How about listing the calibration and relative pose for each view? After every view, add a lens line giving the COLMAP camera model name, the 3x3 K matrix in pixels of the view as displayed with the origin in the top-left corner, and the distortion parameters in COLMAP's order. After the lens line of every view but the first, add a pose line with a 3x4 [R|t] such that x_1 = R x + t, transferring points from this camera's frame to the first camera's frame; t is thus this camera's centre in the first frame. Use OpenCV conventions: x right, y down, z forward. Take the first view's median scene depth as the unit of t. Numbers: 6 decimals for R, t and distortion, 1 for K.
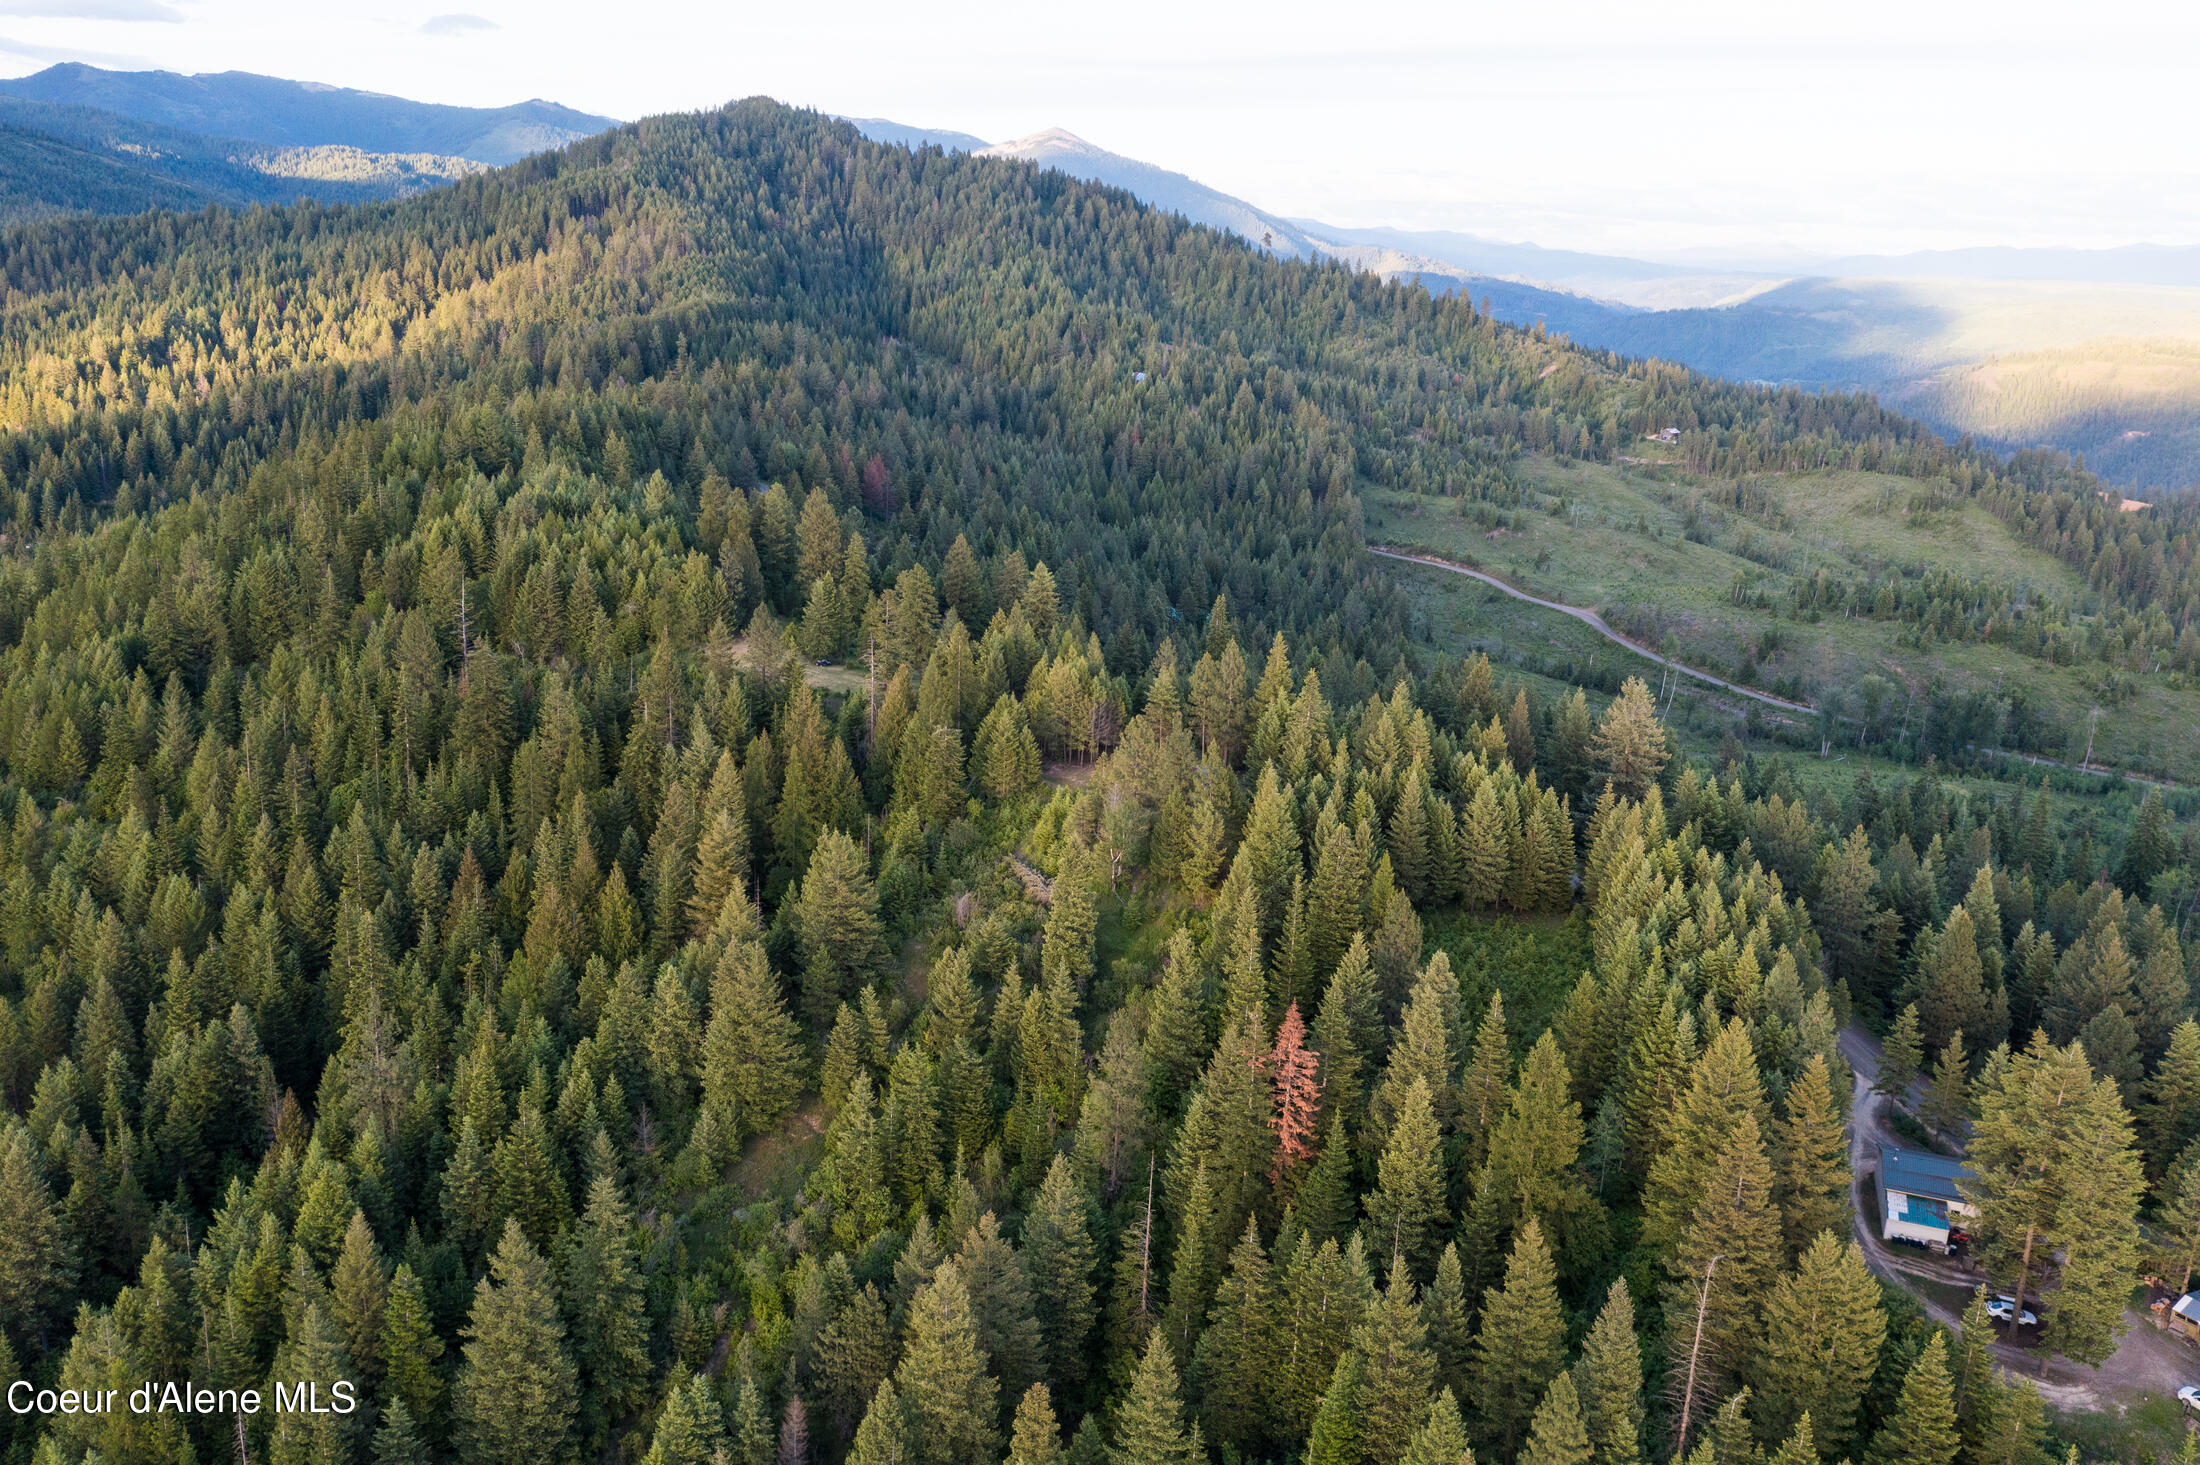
lens RADIAL K [[1754.5, 0, 1100.0], [0, 1754.5, 732.5], [0, 0, 1]] dist [0.024588, 0.001217]
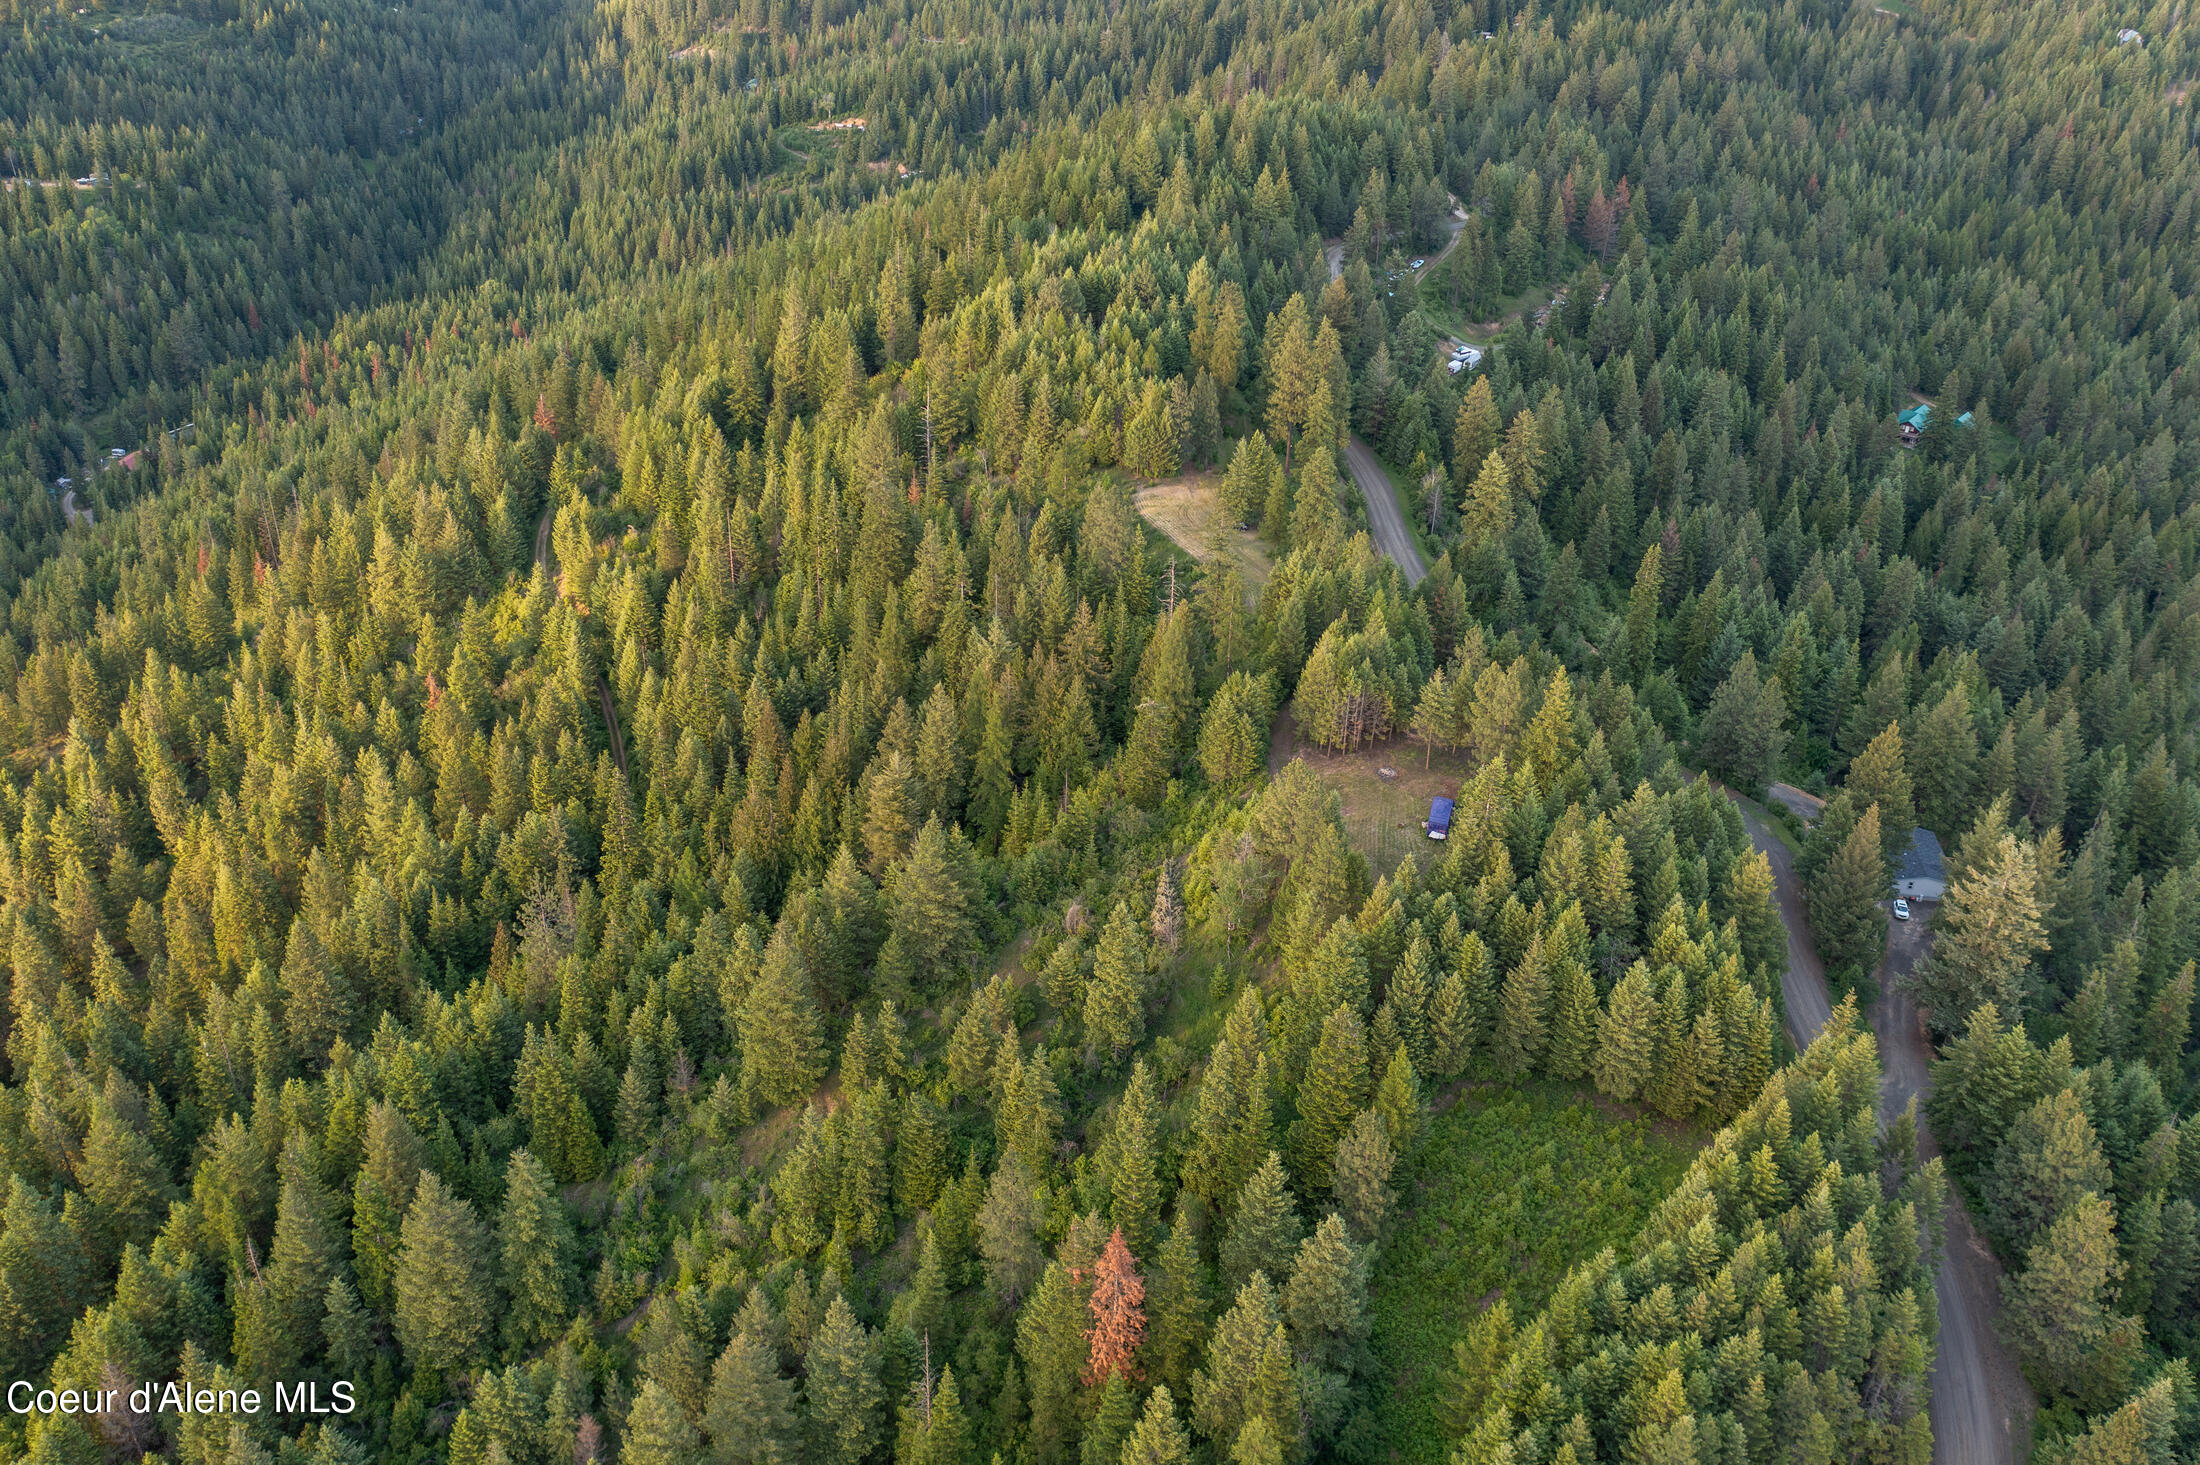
lens RADIAL K [[1754.5, 0, 1100.0], [0, 1754.5, 732.5], [0, 0, 1]] dist [0.024588, 0.001217]
pose [[0.851433, 0.238596, -0.467048, 0.320735], [-0.126553, 0.957677, 0.258532, -0.220356], [0.508966, -0.161017, 0.845593, 0.196909]]
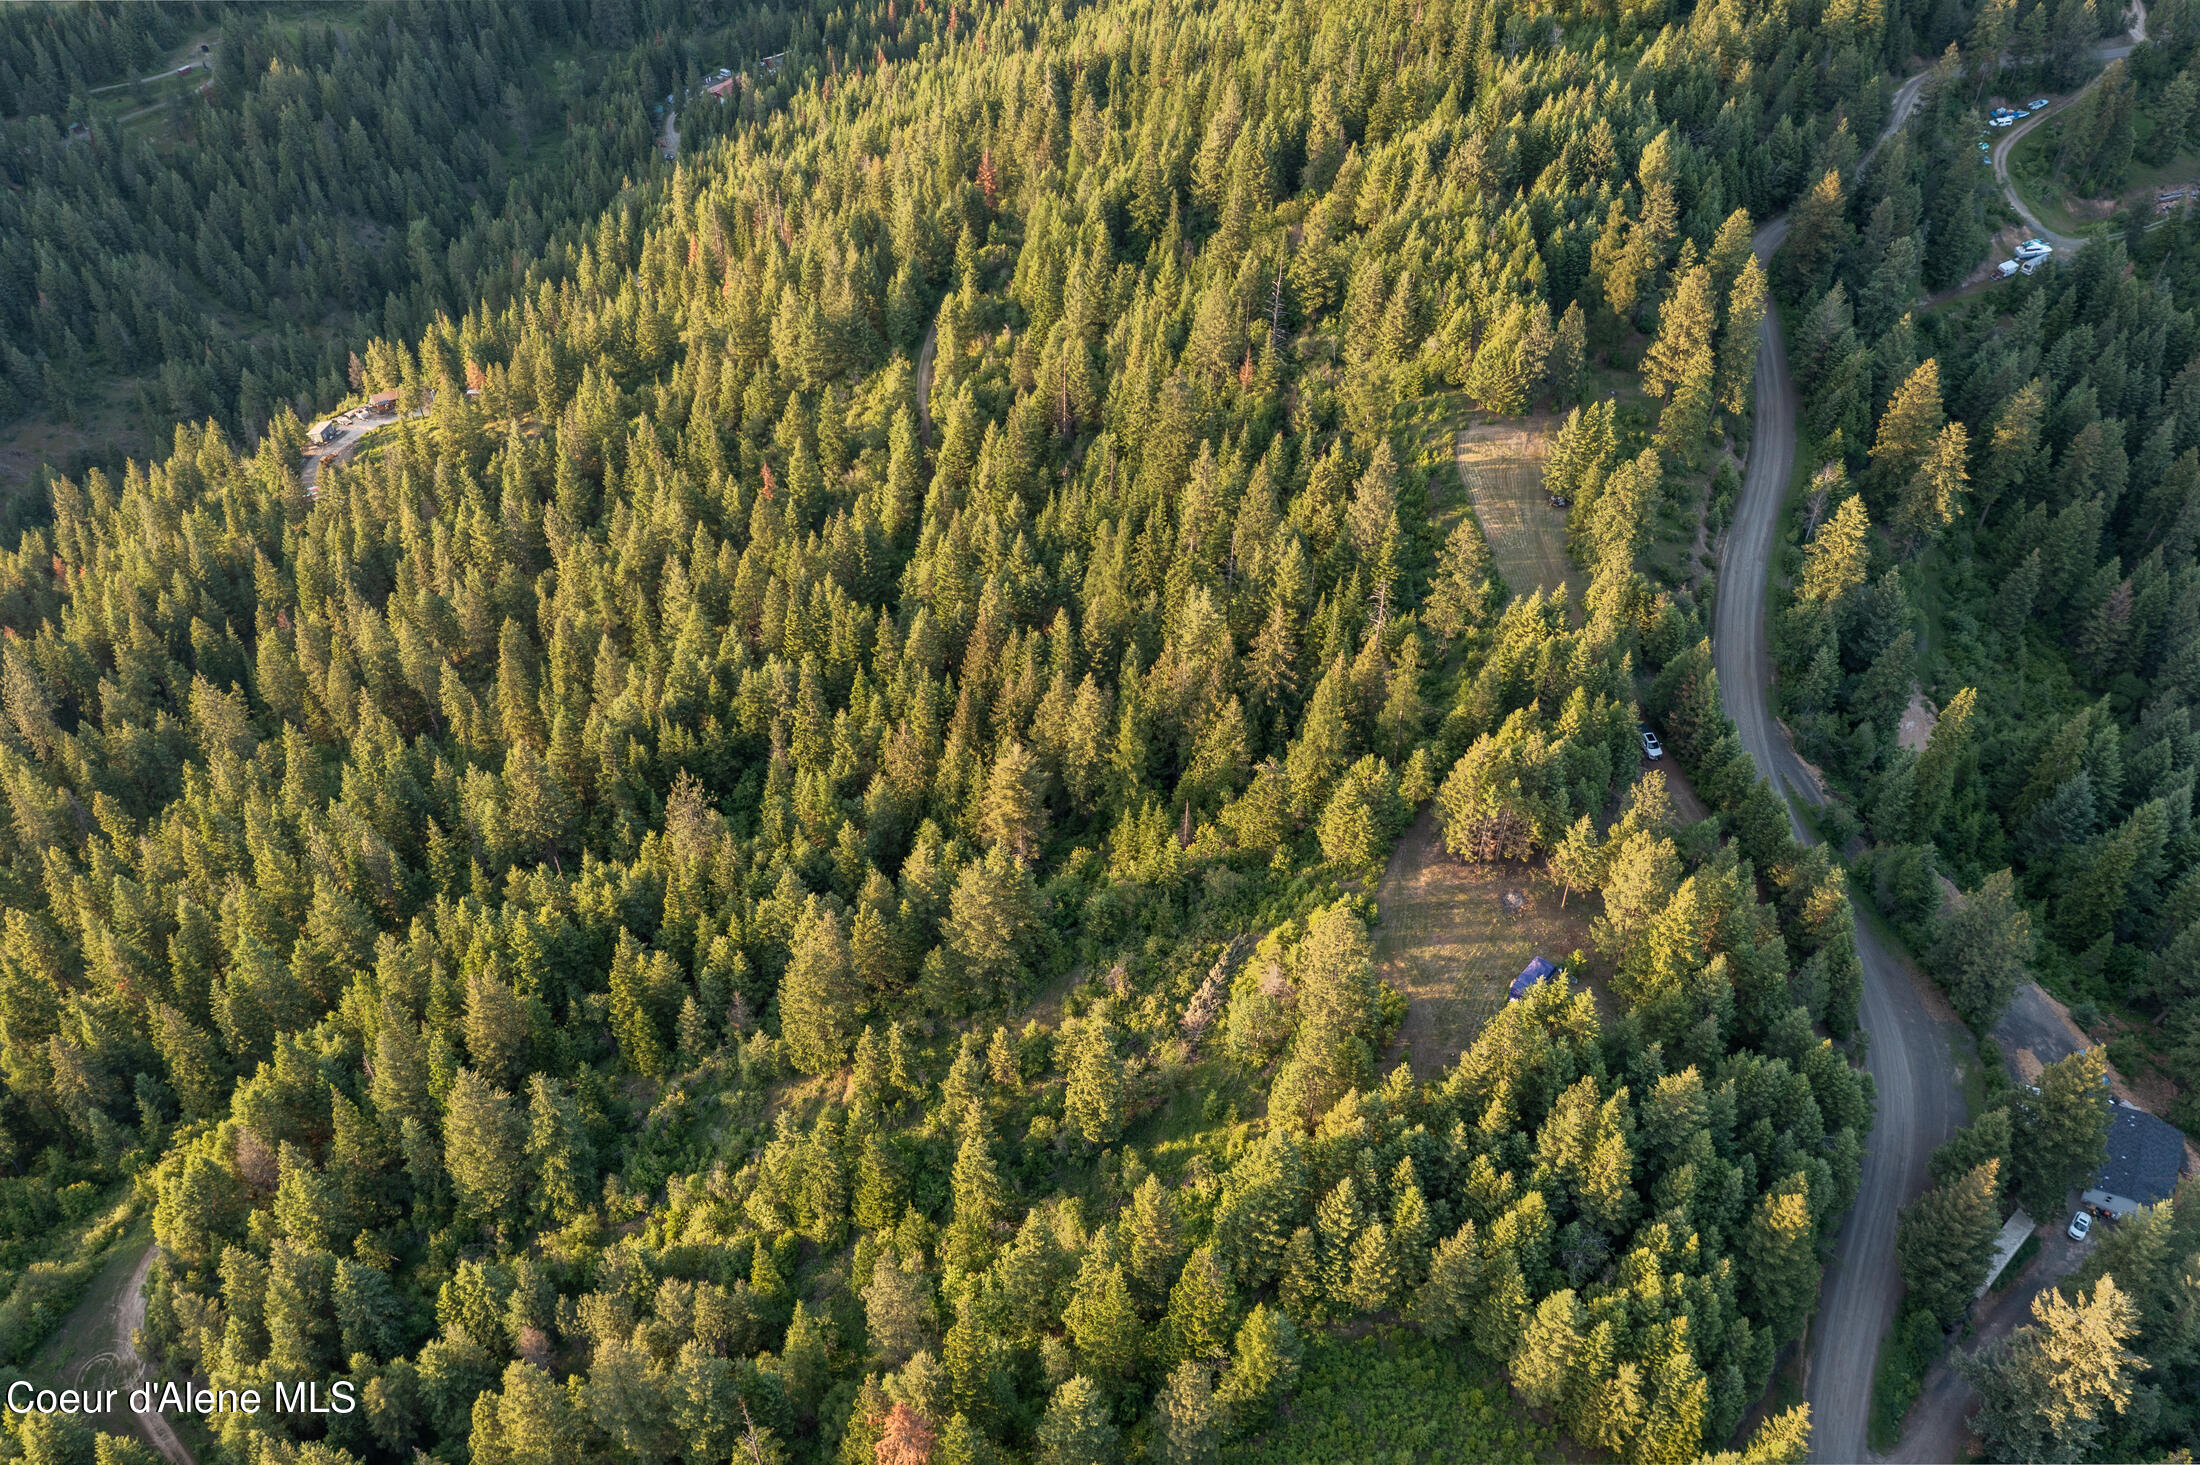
lens RADIAL K [[1747.3, 0, 1100.0], [0, 1747.3, 732.5], [0, 0, 1]] dist [-0.008373, -0.002000]
pose [[0.575085, 0.523947, -0.628297, 0.389320], [-0.199581, 0.834649, 0.513349, -0.437140], [0.793376, -0.169823, 0.584564, 0.432358]]
